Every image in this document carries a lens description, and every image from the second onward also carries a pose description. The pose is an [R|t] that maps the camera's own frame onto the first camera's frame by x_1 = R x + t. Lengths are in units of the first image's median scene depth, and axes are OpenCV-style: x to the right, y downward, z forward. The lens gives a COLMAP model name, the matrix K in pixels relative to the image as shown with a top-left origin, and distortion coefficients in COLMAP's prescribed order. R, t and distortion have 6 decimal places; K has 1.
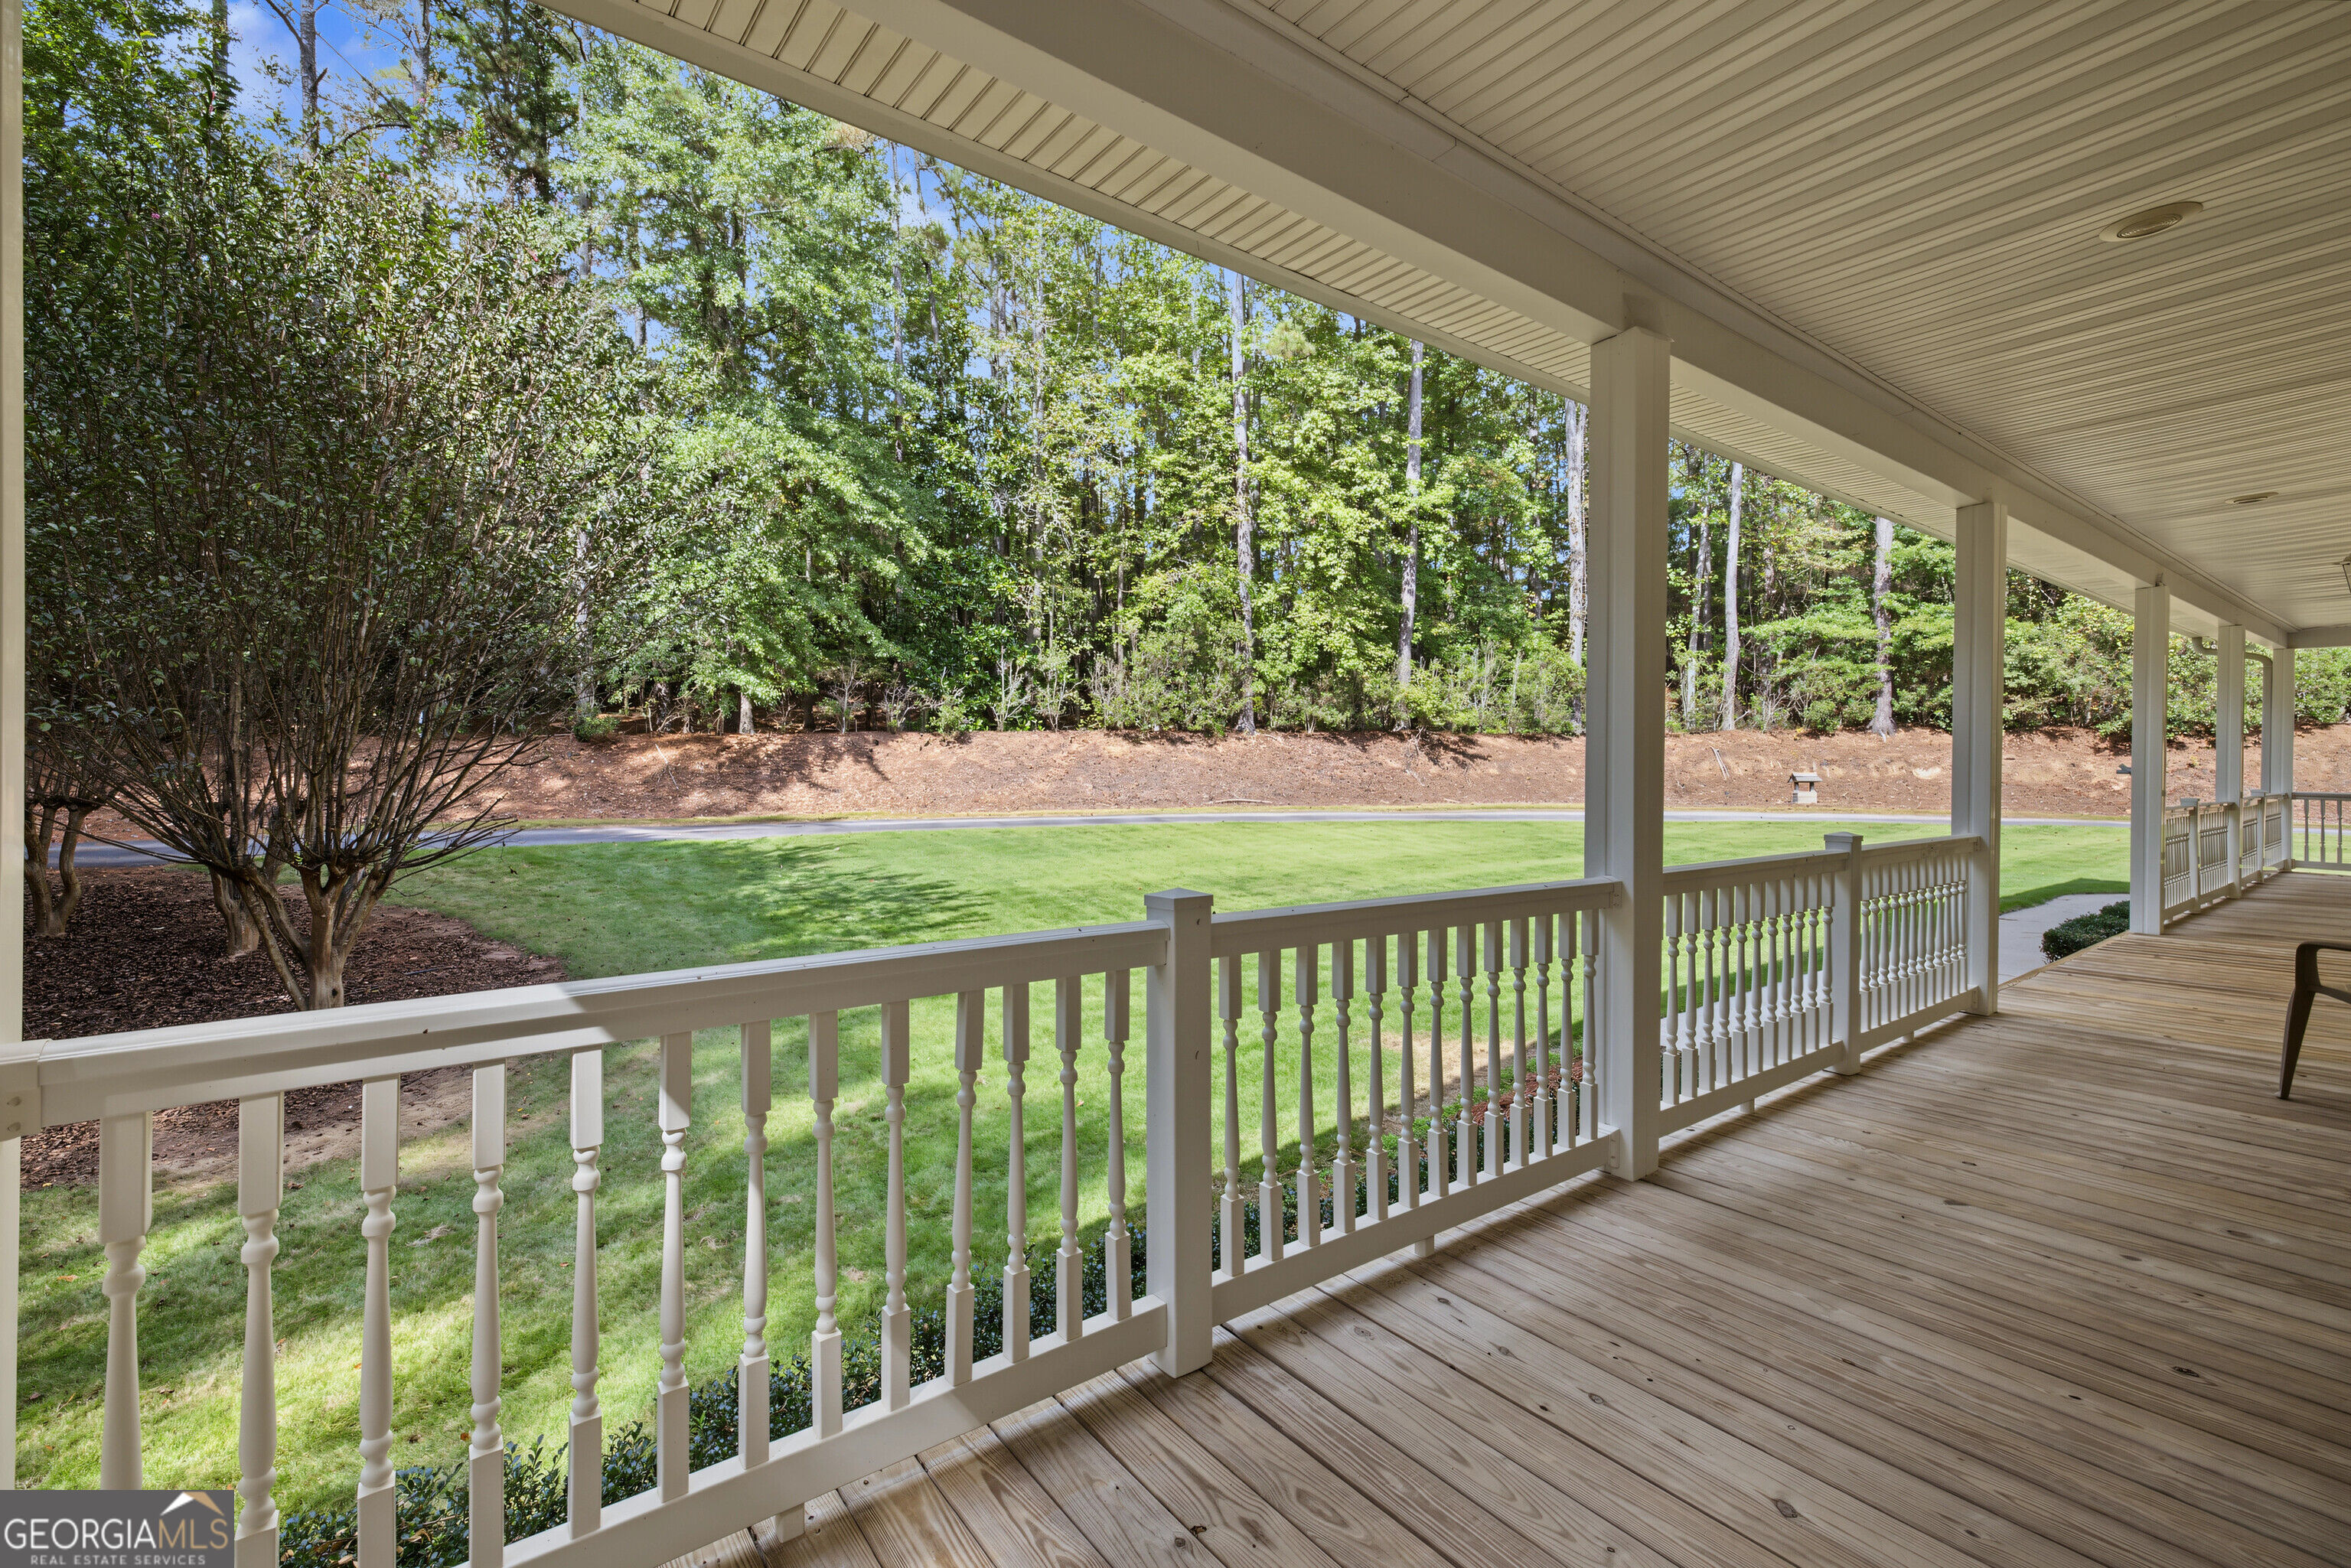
lens RADIAL K [[1018.9, 0, 1165.9], [0, 1018.9, 761.9], [0, 0, 1]] dist [0.002807, -0.000282]
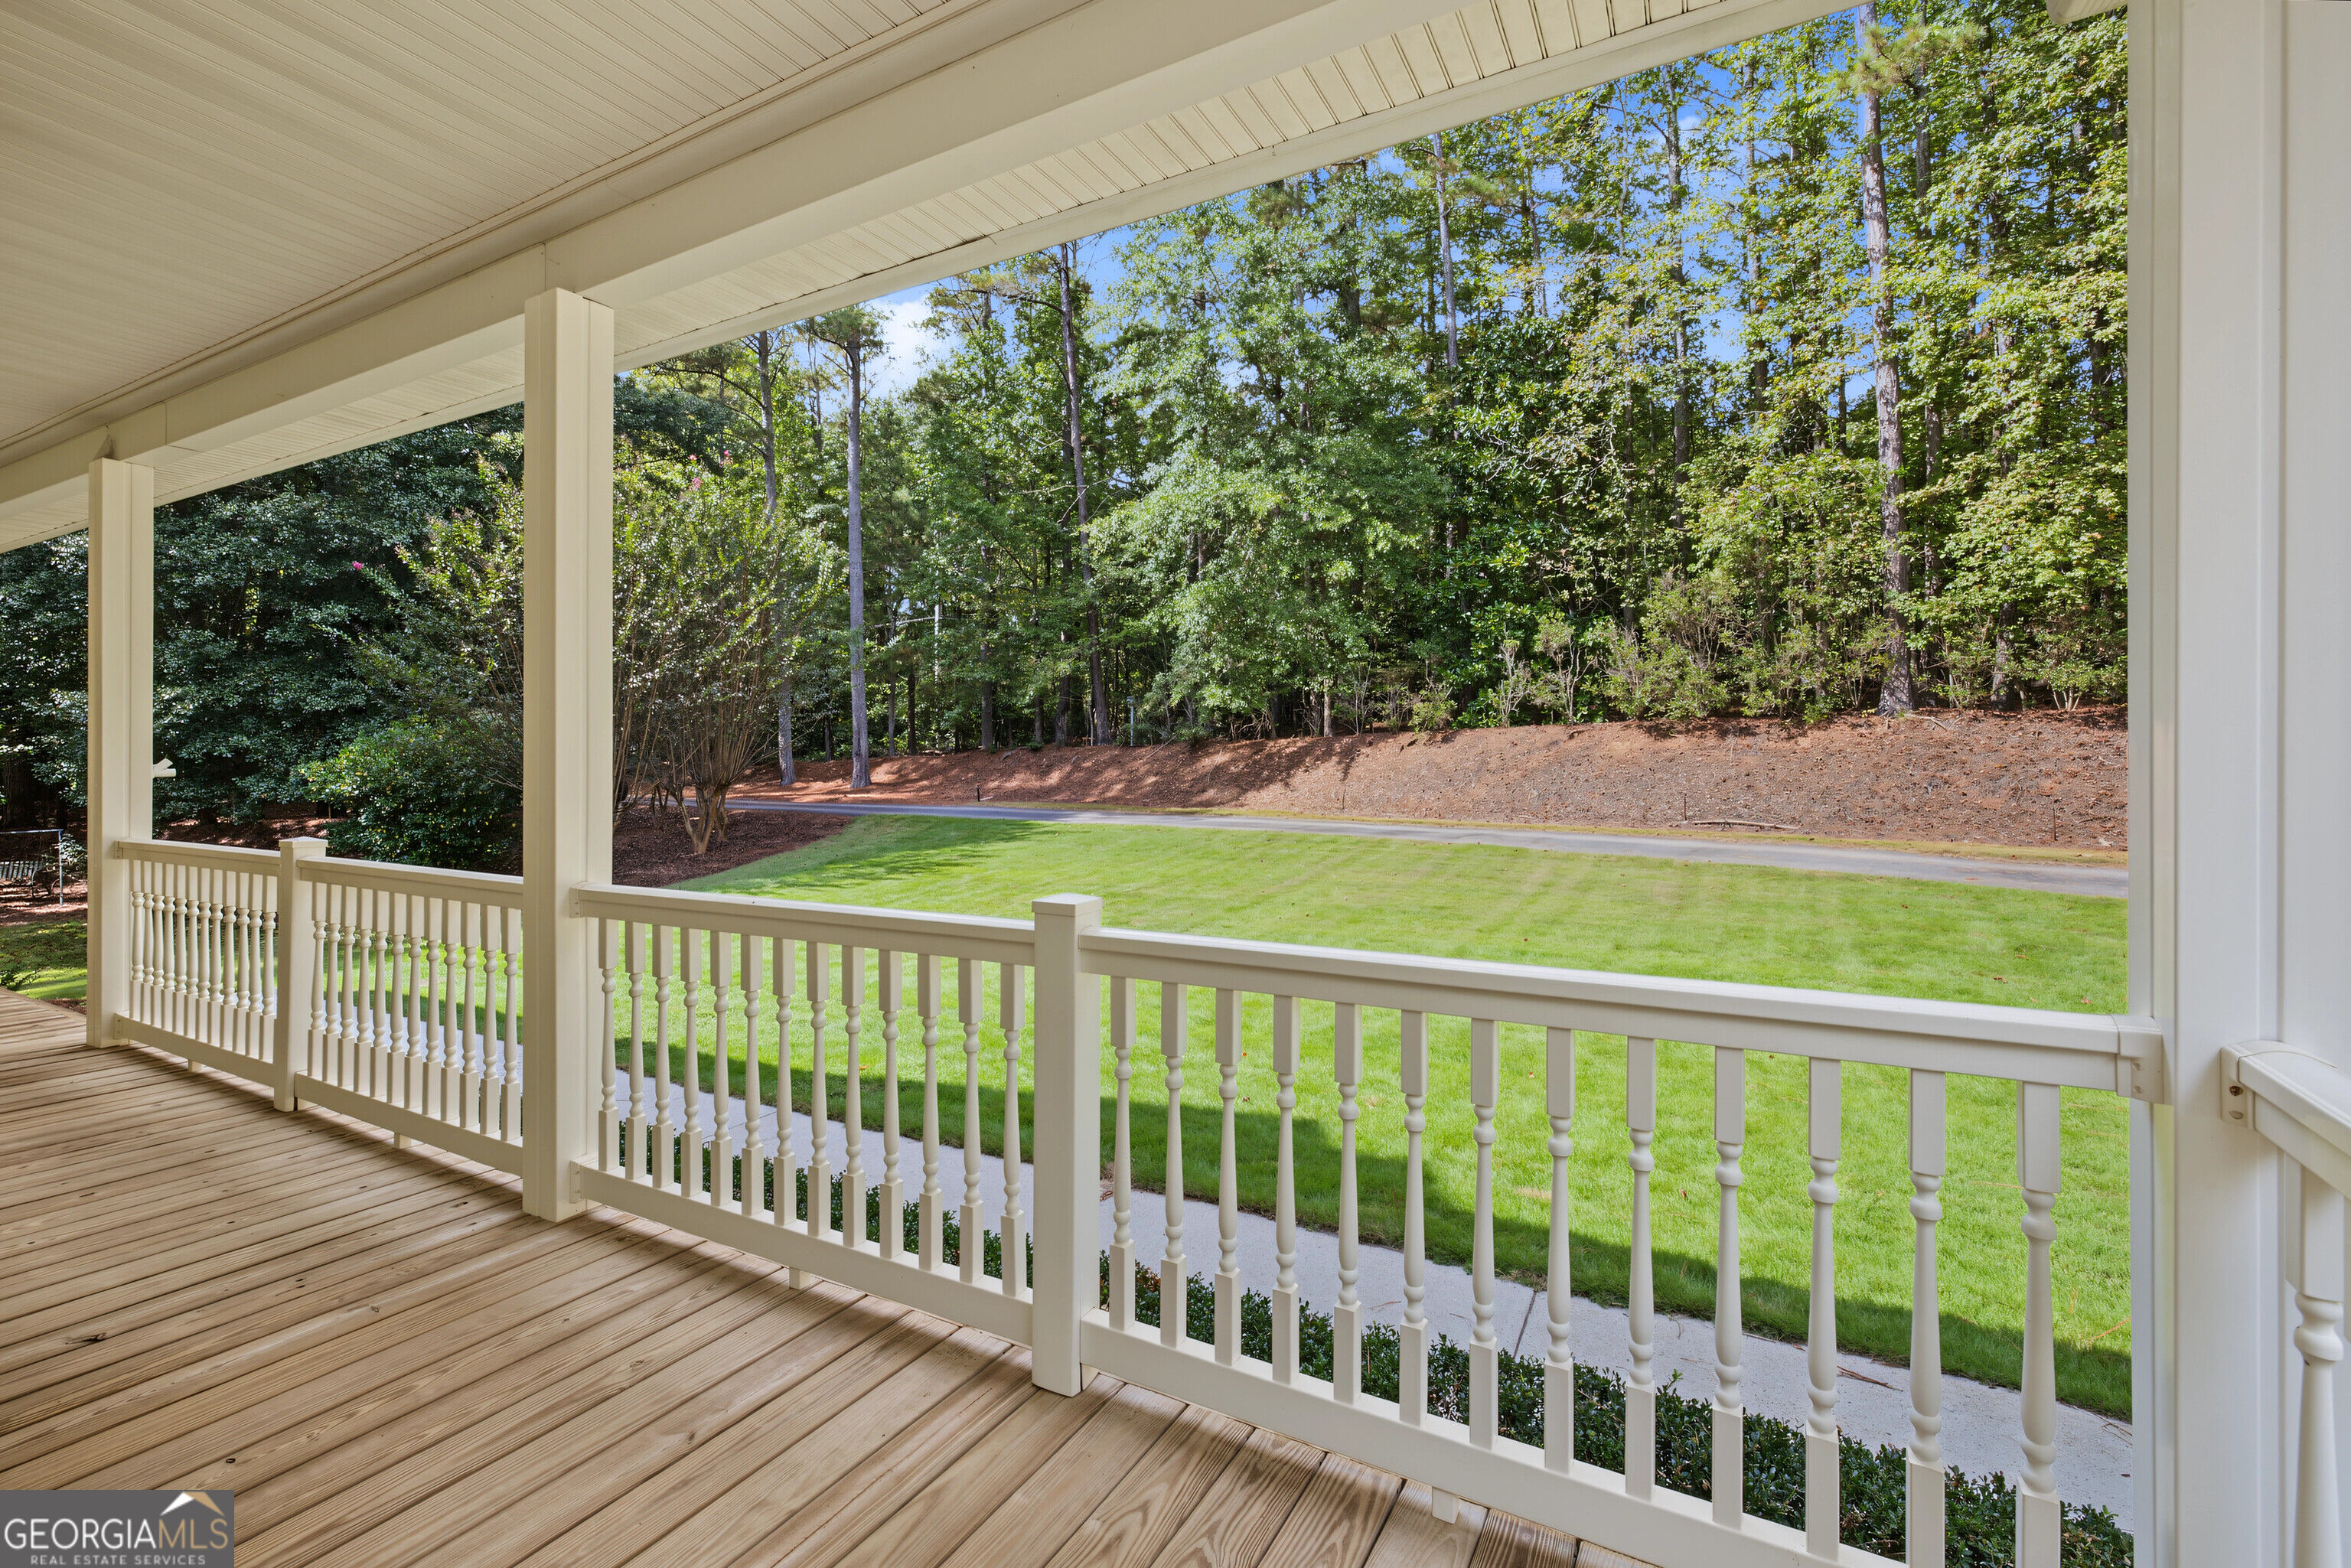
lens RADIAL K [[1018.9, 0, 1174.3], [0, 1018.9, 776.1], [0, 0, 1]] dist [0.002807, -0.000282]
pose [[0.404946, 0.011031, -0.914274, 0.558223], [0.001958, 0.999914, 0.012931, 0.000022], [0.914339, -0.007027, 0.404890, 0.420493]]
